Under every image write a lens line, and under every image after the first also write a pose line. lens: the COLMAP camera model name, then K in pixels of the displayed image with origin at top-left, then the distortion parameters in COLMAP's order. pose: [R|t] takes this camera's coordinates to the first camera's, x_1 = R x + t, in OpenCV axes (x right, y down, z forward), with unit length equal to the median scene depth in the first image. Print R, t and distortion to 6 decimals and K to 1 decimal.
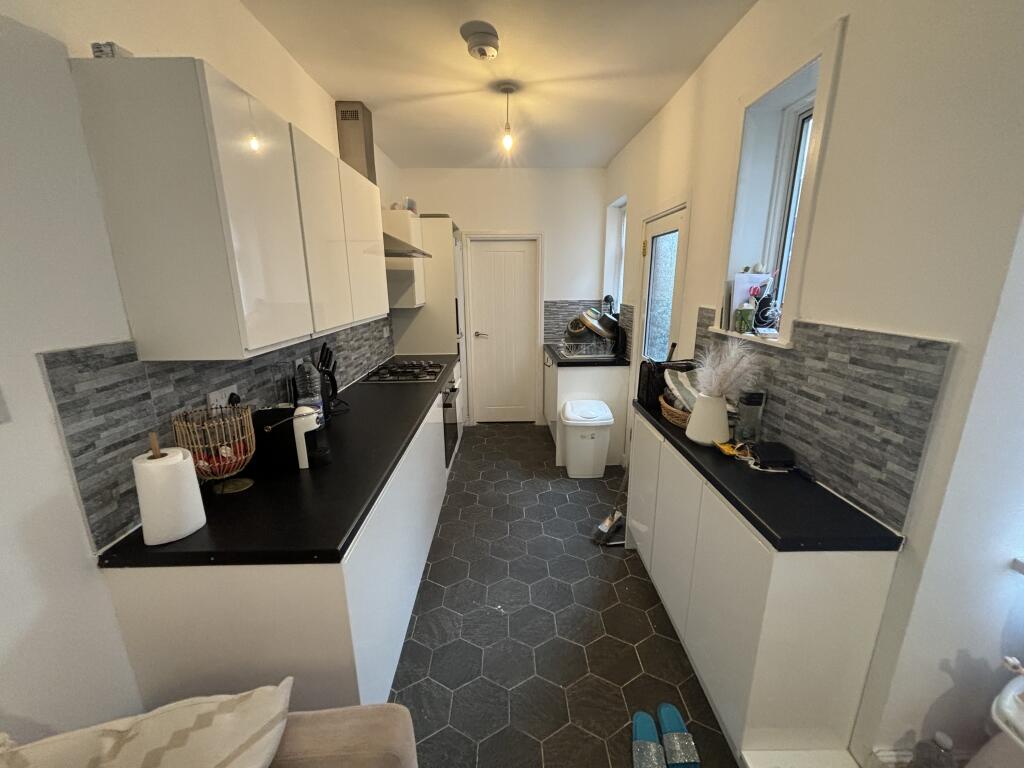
lens RADIAL K [[417.7, 0, 510.2], [0, 417.7, 385.2], [0, 0, 1]] dist [0.003538, 0.000058]
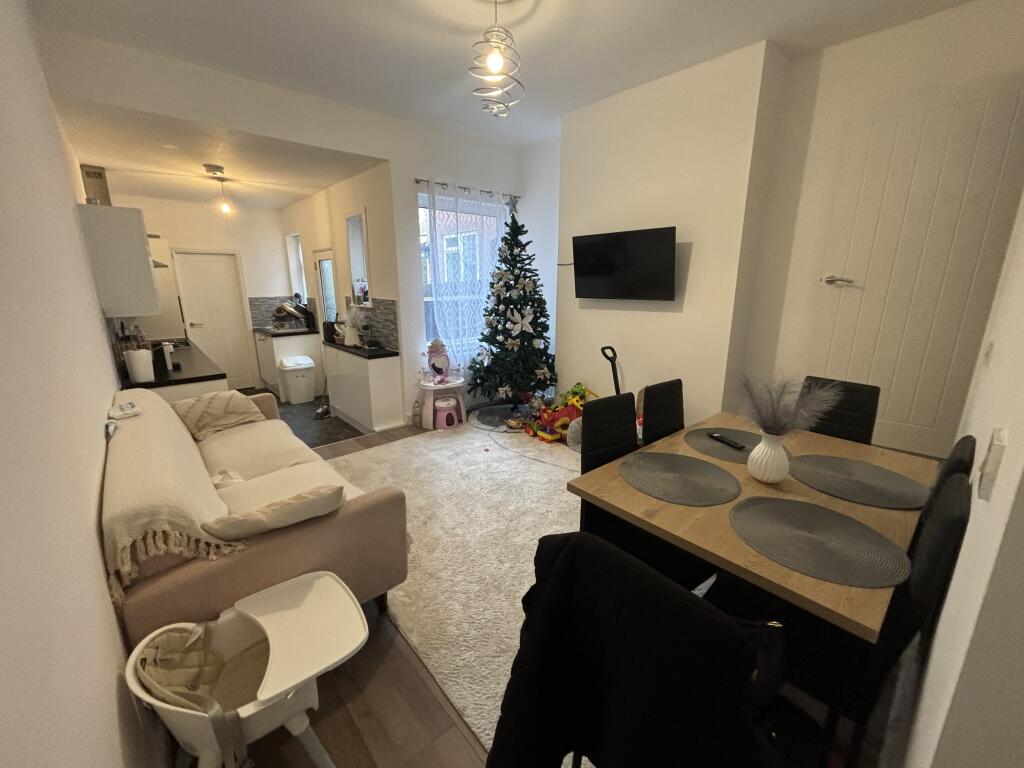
lens RADIAL K [[417.7, 0, 510.2], [0, 417.7, 384.2], [0, 0, 1]] dist [0.003538, 0.000058]
pose [[0.758276, -0.151949, 0.633978, -0.318953], [0.154591, 0.986632, 0.051572, 0.257583], [-0.633339, 0.058902, 0.771630, -1.083070]]
